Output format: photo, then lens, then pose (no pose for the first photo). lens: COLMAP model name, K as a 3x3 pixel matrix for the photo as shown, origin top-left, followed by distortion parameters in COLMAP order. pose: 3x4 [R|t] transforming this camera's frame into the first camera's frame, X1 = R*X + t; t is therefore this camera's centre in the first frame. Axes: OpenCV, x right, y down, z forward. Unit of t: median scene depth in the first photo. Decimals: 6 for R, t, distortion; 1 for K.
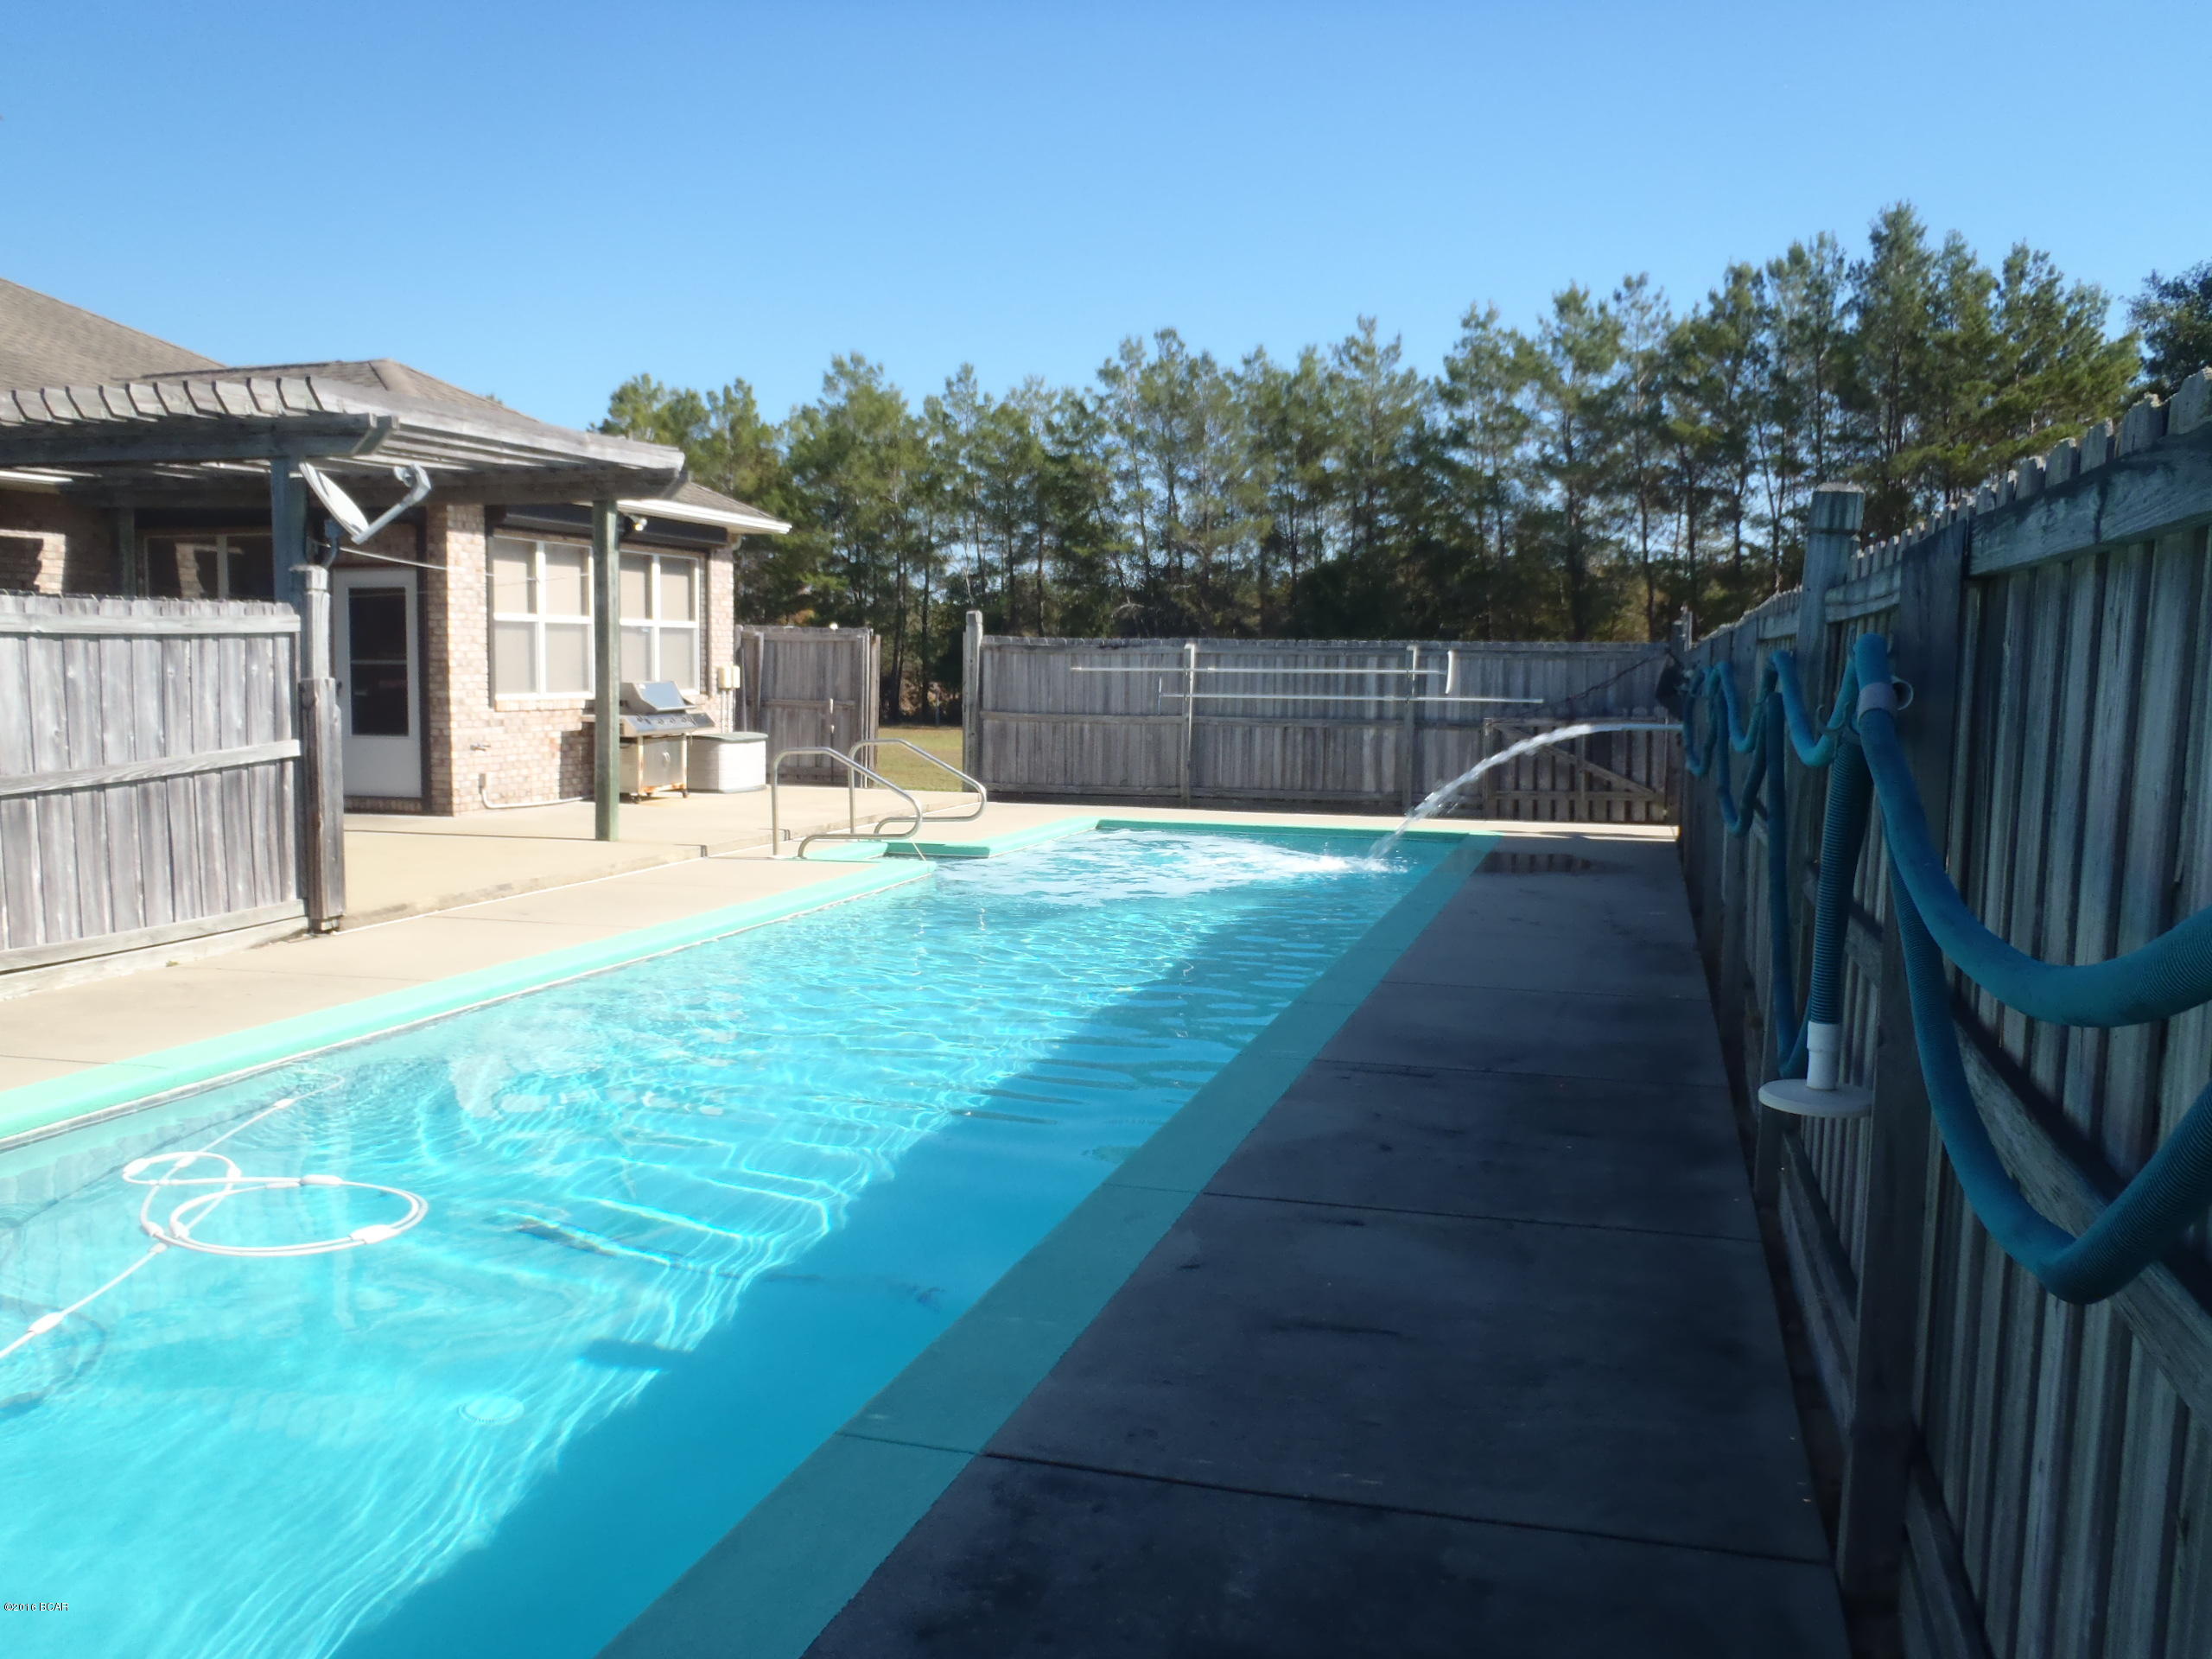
lens RADIAL K [[1825.9, 0, 1106.0], [0, 1825.9, 829.5], [0, 0, 1]] dist [-0.055506, -0.000271]
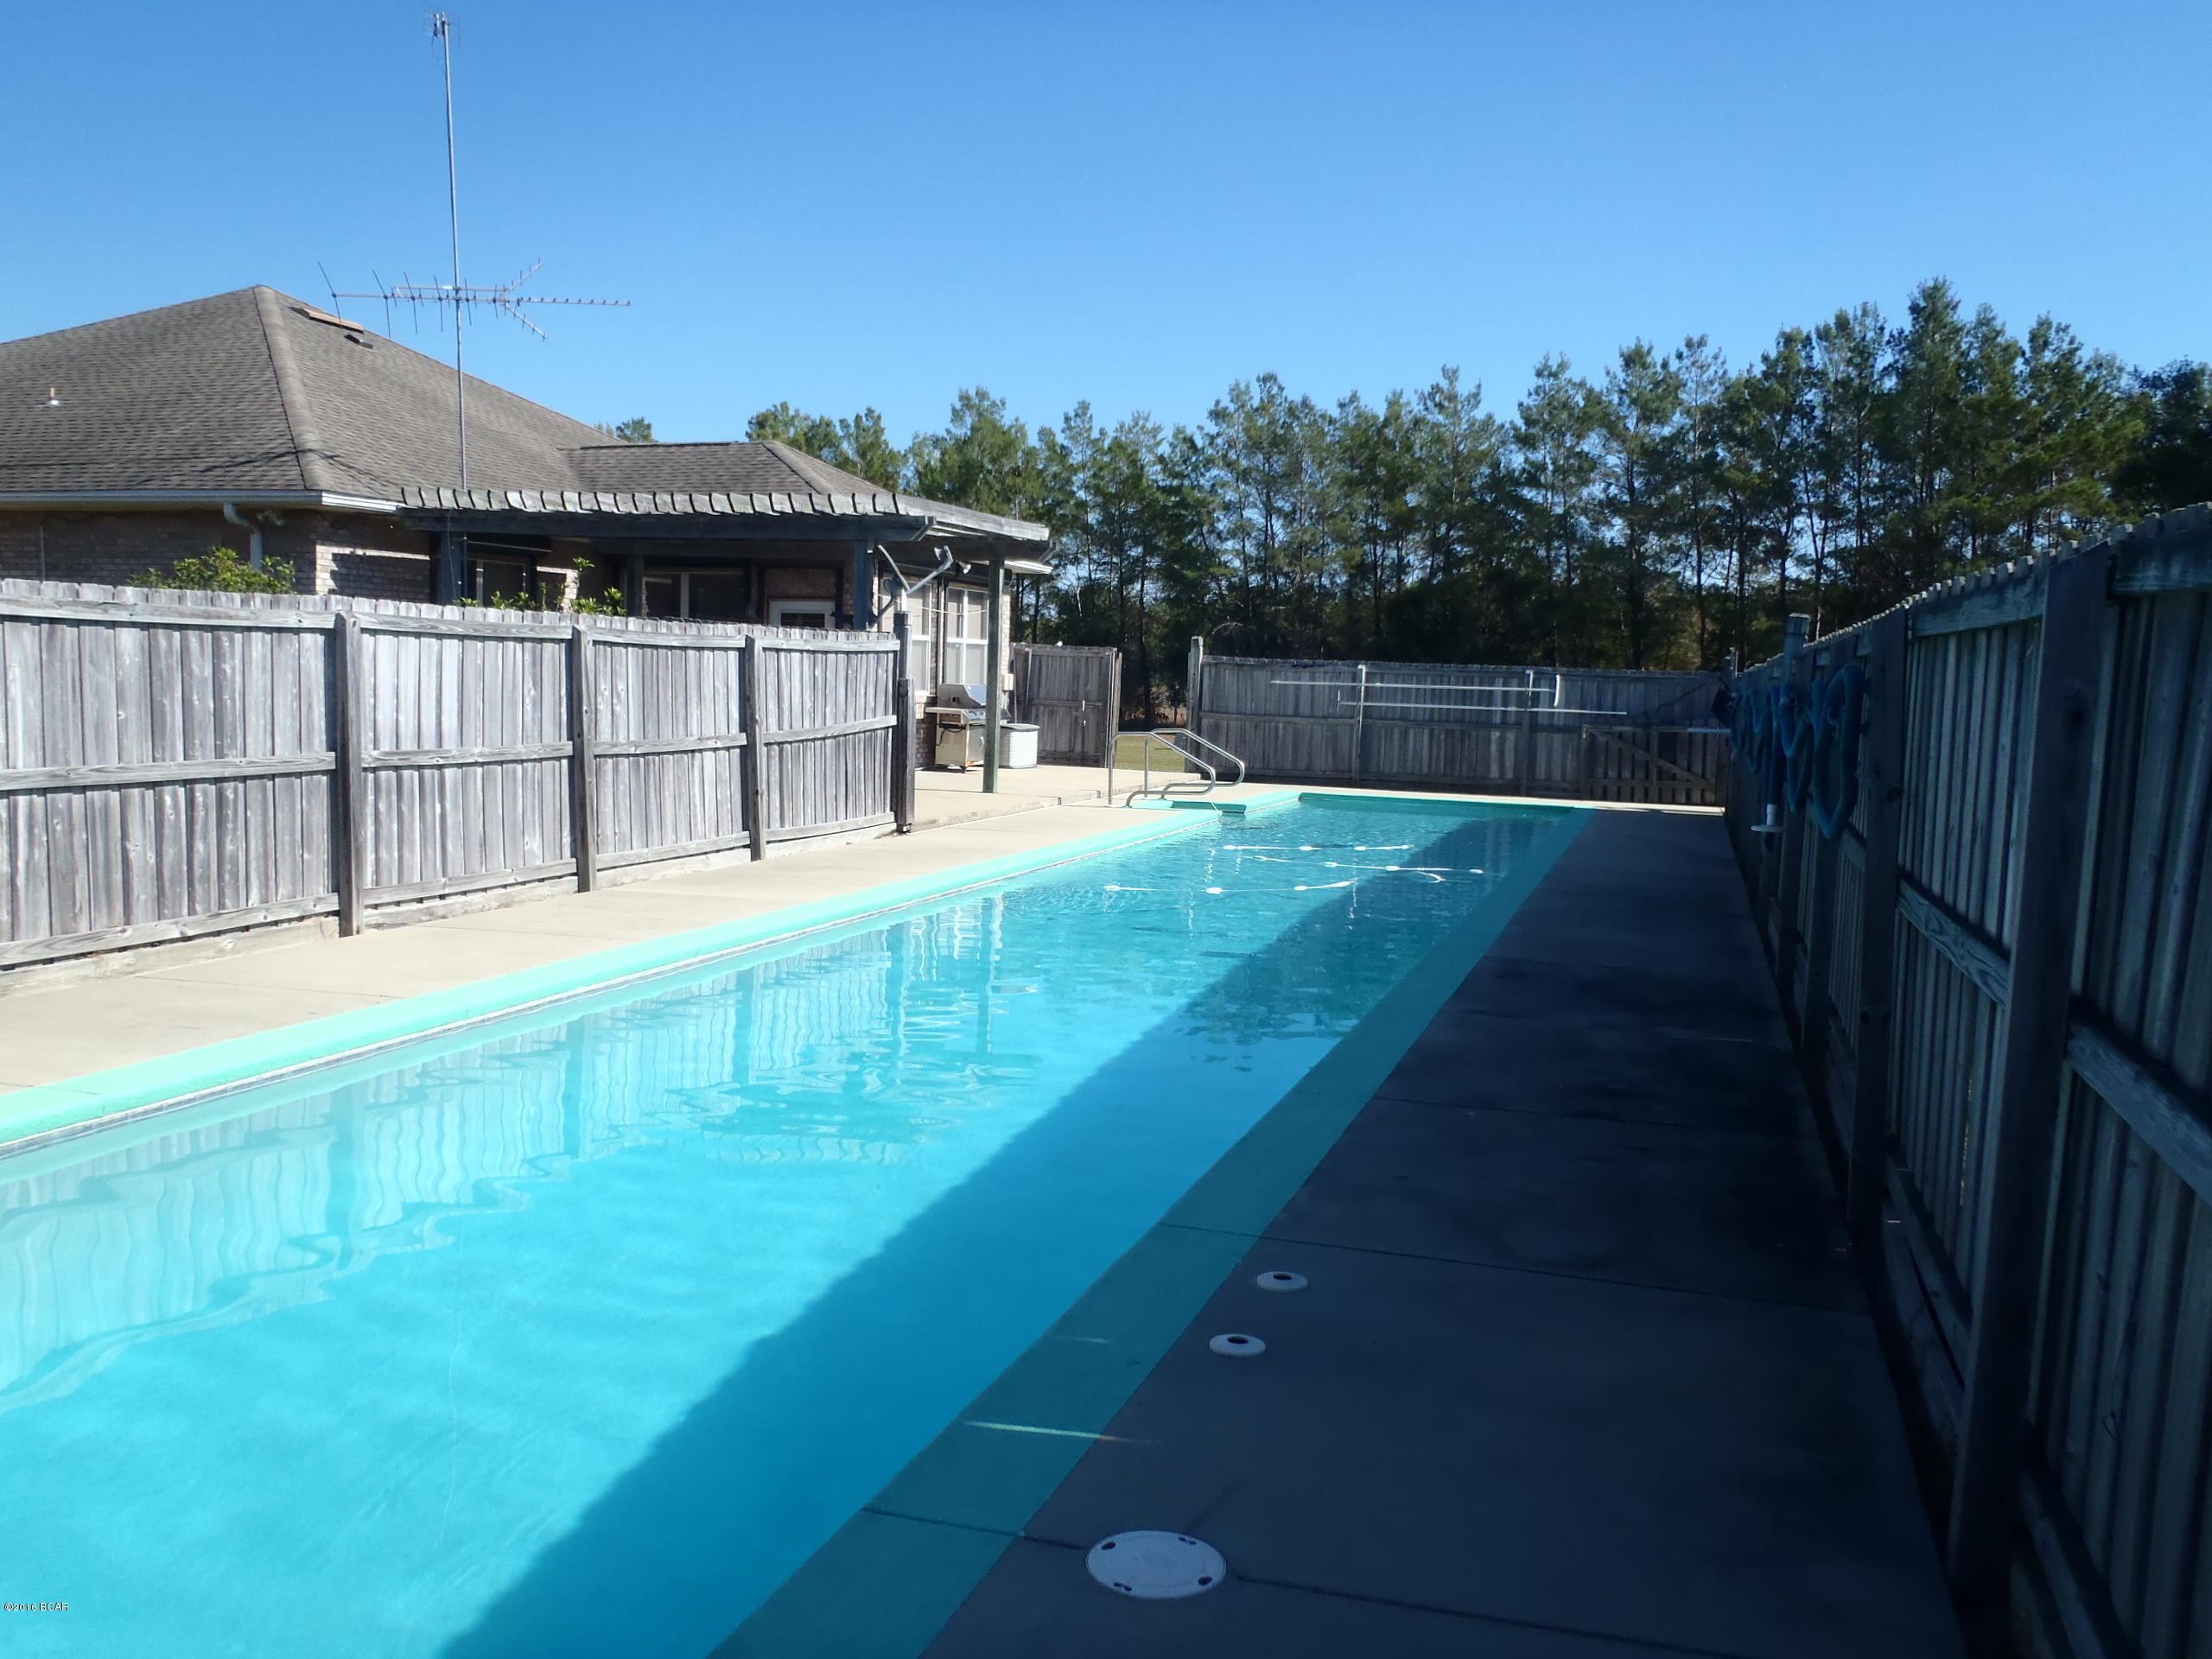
lens RADIAL K [[1825.9, 0, 1106.0], [0, 1825.9, 829.5], [0, 0, 1]] dist [-0.055506, -0.000271]
pose [[0.999467, 0.023192, -0.022984, -0.036800], [-0.023317, 0.999715, -0.005159, 0.010274], [0.022858, 0.005692, 0.999723, -0.116508]]
